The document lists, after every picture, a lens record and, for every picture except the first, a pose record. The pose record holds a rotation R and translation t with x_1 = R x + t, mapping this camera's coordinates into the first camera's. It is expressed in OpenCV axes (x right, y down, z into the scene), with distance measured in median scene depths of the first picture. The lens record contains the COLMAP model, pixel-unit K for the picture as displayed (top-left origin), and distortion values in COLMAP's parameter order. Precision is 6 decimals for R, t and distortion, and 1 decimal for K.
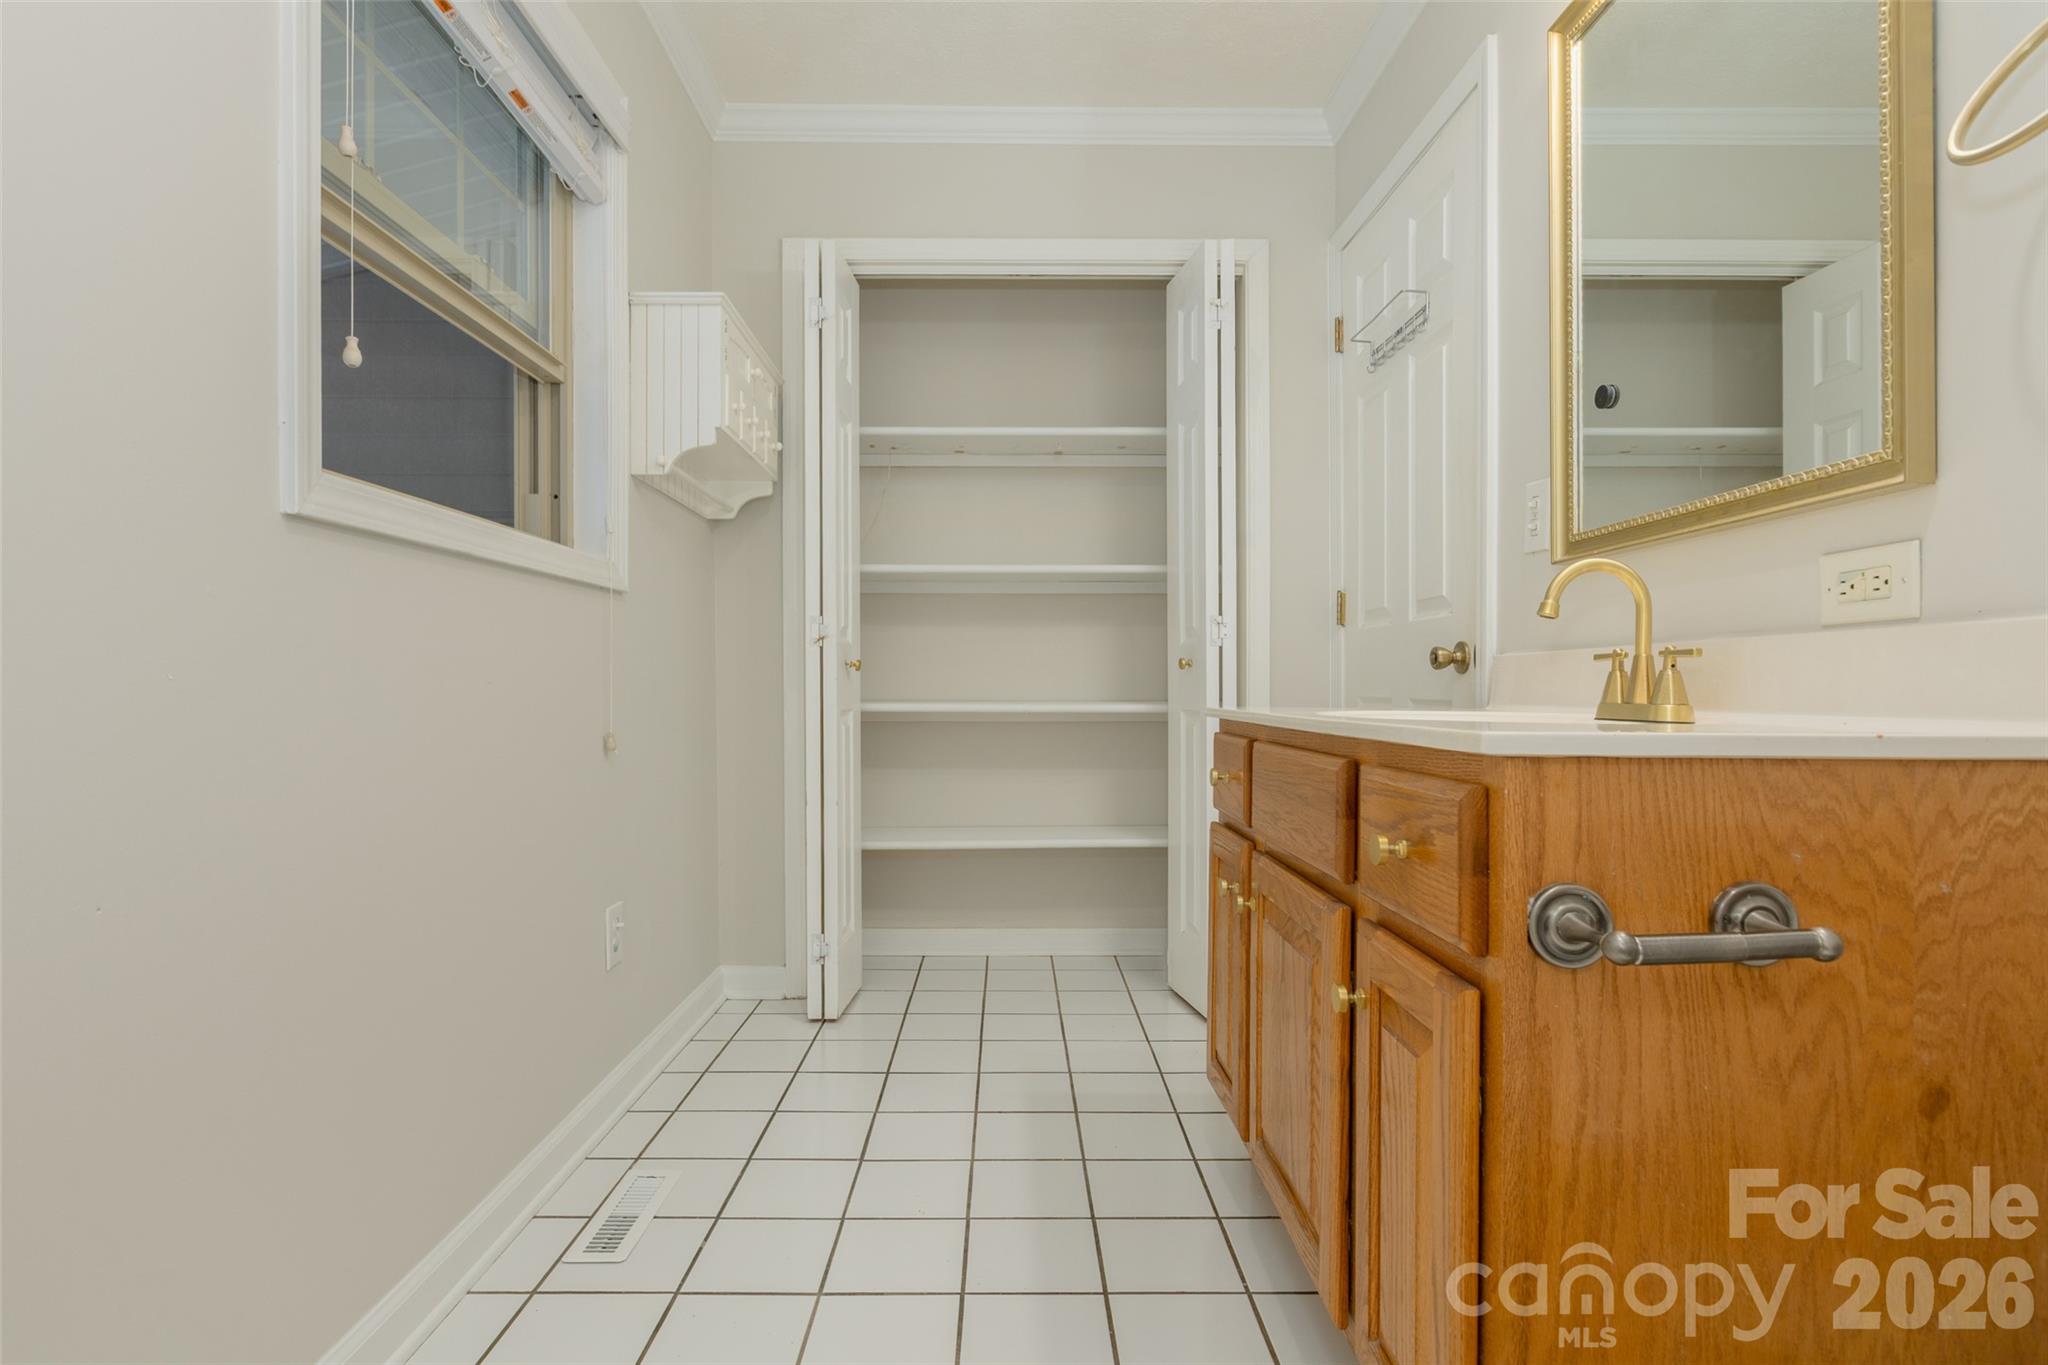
lens RADIAL K [[1025.6, 0, 1024.0], [0, 1025.6, 682.5], [0, 0, 1]] dist [-0.000381, -0.000103]
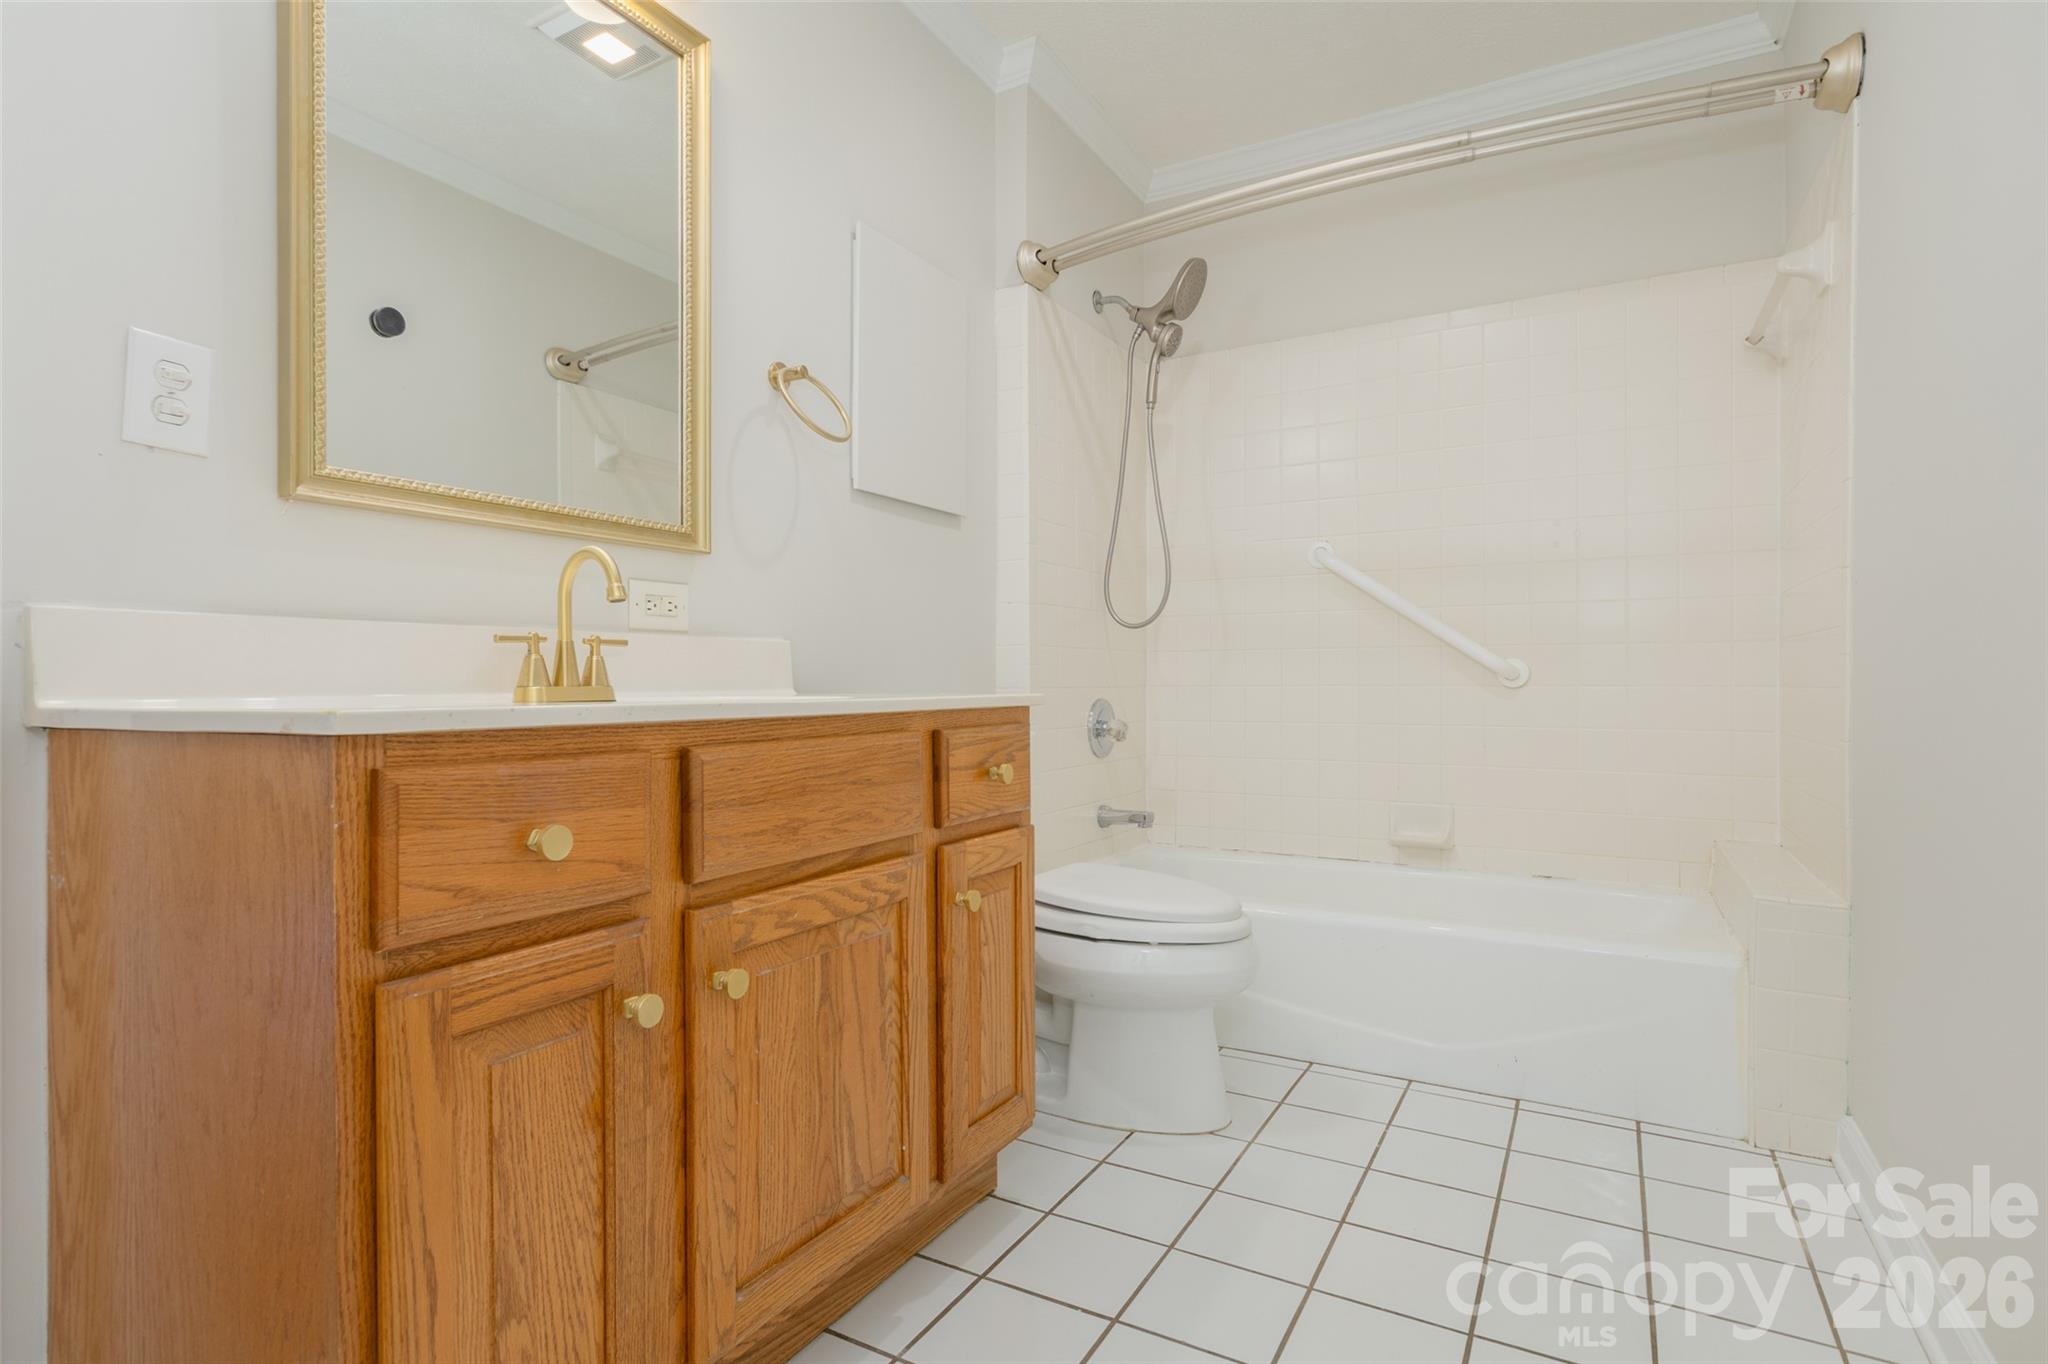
lens RADIAL K [[1025.6, 0, 1024.0], [0, 1025.6, 682.0], [0, 0, 1]] dist [-0.000381, -0.000103]
pose [[-0.861807, 0.005149, 0.507211, -0.367665], [0.002915, 0.999982, -0.005199, 0.024545], [-0.507229, -0.003002, -0.861806, 1.732492]]
